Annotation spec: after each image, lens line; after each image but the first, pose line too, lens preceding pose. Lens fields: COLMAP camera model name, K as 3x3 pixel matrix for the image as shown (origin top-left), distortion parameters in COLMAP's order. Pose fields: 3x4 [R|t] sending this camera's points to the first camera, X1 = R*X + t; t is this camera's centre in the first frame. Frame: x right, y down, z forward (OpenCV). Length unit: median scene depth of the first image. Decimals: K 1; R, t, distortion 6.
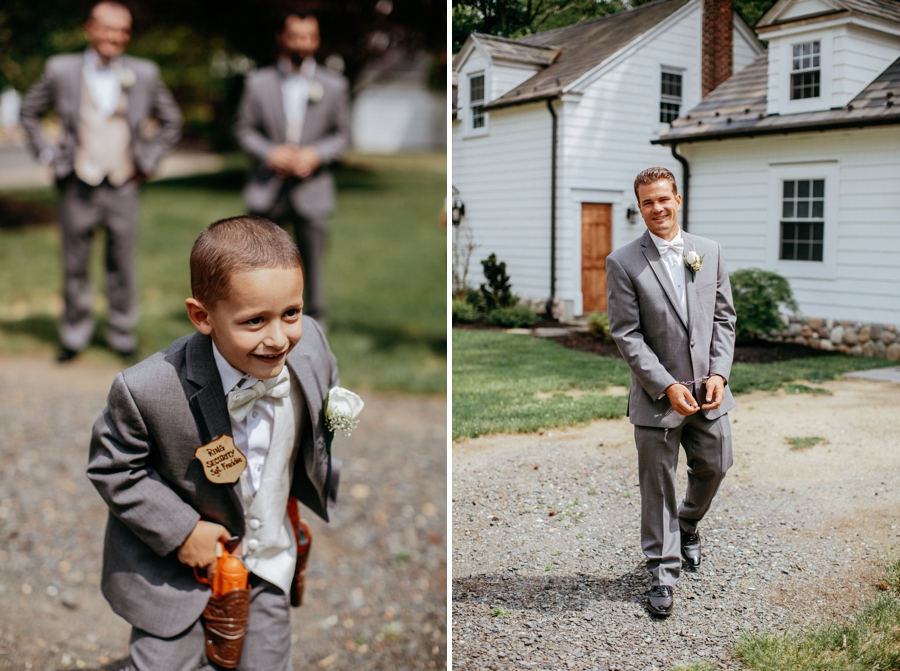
lens RADIAL K [[1266.0, 0, 450.0], [0, 1266.0, 335.5], [0, 0, 1]] dist [0.000106, 0.026084]
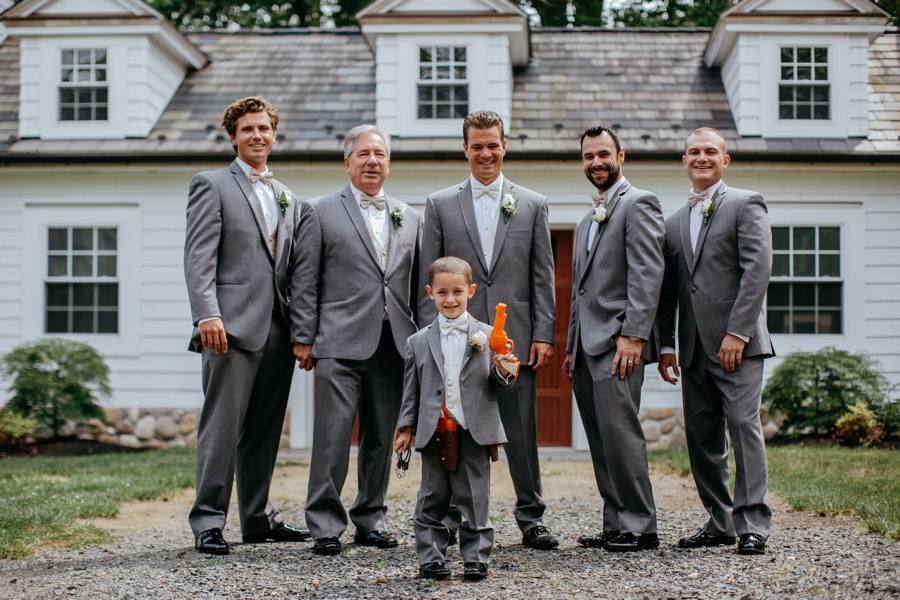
lens RADIAL K [[1235.3, 0, 450.0], [0, 1235.3, 300.0], [0, 0, 1]] dist [-0.073394, 0.038925]
pose [[0.490285, -0.012771, 0.871468, -0.255560], [0.078561, 0.996470, -0.029595, -0.040800], [-0.868014, 0.082973, 0.489558, 0.457277]]
